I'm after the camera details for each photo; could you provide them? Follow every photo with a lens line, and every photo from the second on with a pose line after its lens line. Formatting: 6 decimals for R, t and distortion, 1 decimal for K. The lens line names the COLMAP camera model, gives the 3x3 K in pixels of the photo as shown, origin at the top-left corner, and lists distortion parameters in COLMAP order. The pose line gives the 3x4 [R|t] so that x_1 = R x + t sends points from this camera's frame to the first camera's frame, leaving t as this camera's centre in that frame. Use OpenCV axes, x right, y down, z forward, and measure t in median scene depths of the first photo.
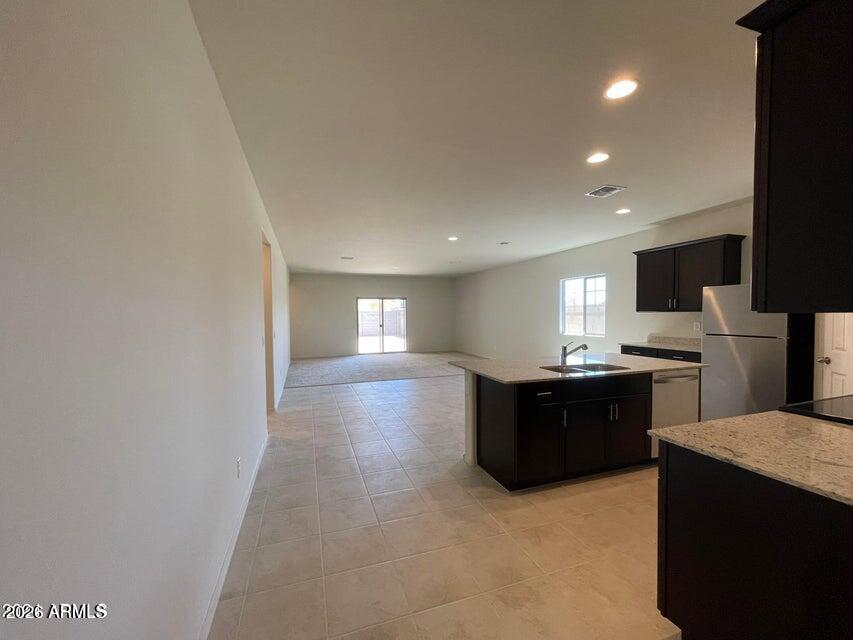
lens RADIAL K [[346.3, 0, 430.4], [0, 346.3, 322.0], [0, 0, 1]] dist [0.002202, 0.000057]
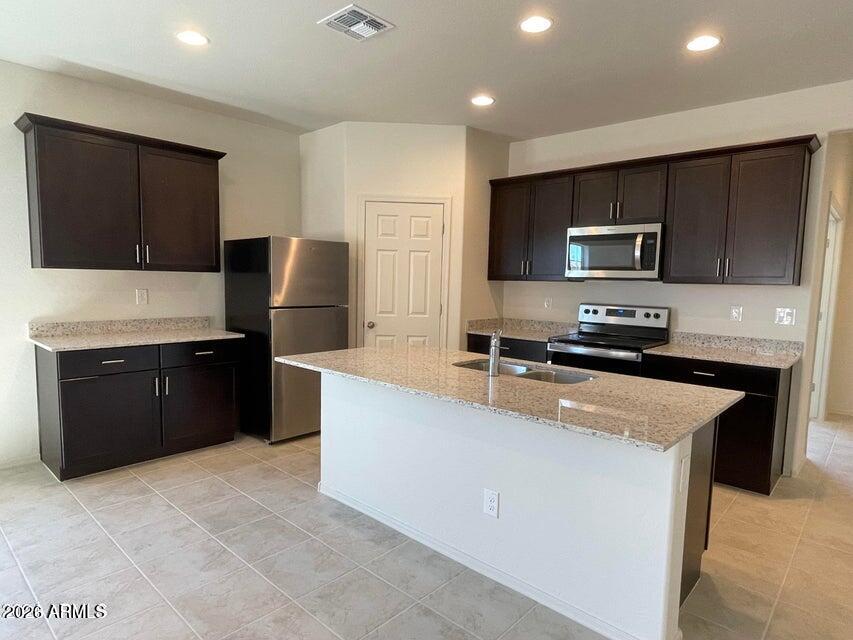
lens RADIAL K [[508.5, 0, 424.1], [0, 508.5, 327.0], [0, 0, 1]] dist [-0.006772, -0.001909]
pose [[-0.463866, -0.080513, 0.882239, -0.242554], [0.004250, 0.995648, 0.093097, -0.021205], [-0.885895, 0.046934, -0.461505, 1.530417]]
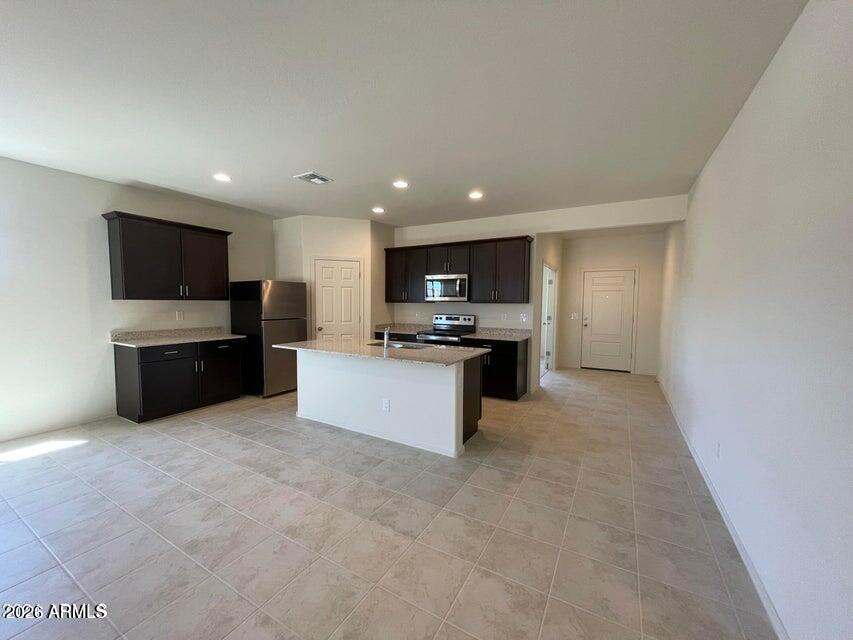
lens RADIAL K [[346.3, 0, 421.3], [0, 346.3, 325.4], [0, 0, 1]] dist [0.002202, 0.000057]
pose [[-0.640115, -0.045671, 0.766920, -0.562209], [0.017343, 0.997118, 0.073855, -0.029855], [-0.768083, 0.060576, -0.637478, 1.716010]]
